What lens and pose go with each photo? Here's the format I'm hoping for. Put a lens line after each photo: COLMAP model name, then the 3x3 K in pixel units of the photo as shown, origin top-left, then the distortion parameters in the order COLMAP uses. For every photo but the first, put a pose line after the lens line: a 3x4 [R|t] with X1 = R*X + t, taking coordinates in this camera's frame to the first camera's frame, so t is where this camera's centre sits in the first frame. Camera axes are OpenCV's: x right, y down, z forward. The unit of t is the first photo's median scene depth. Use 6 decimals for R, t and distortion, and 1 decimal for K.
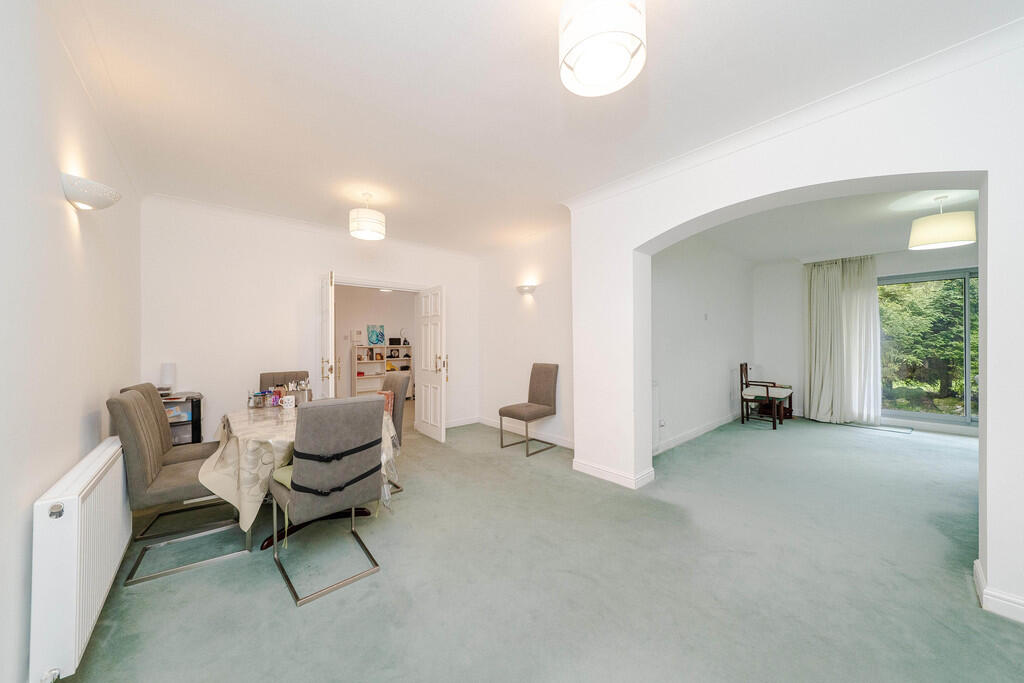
lens RADIAL K [[342.4, 0, 512.0], [0, 342.4, 341.5], [0, 0, 1]] dist [-0.000104, -0.000013]
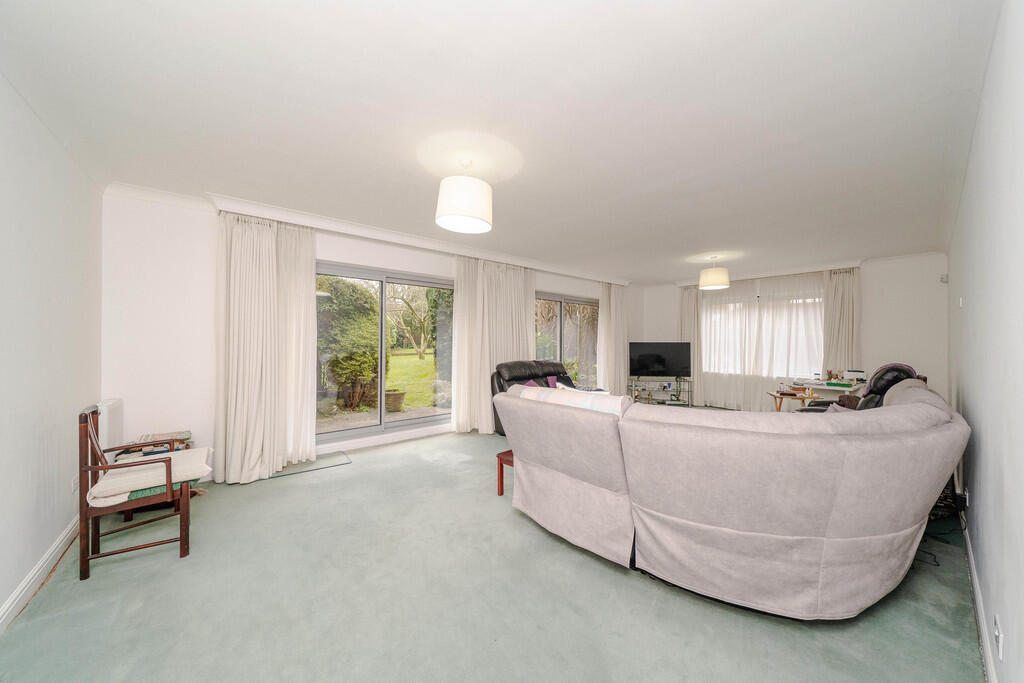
lens RADIAL K [[352.2, 0, 512.0], [0, 352.2, 341.5], [0, 0, 1]] dist [0.000263, 0.000012]
pose [[0.026664, -0.001604, 0.999643, 0.301023], [-0.011857, 0.999928, 0.001920, -0.019594], [-0.999574, -0.011903, 0.026643, 0.525720]]
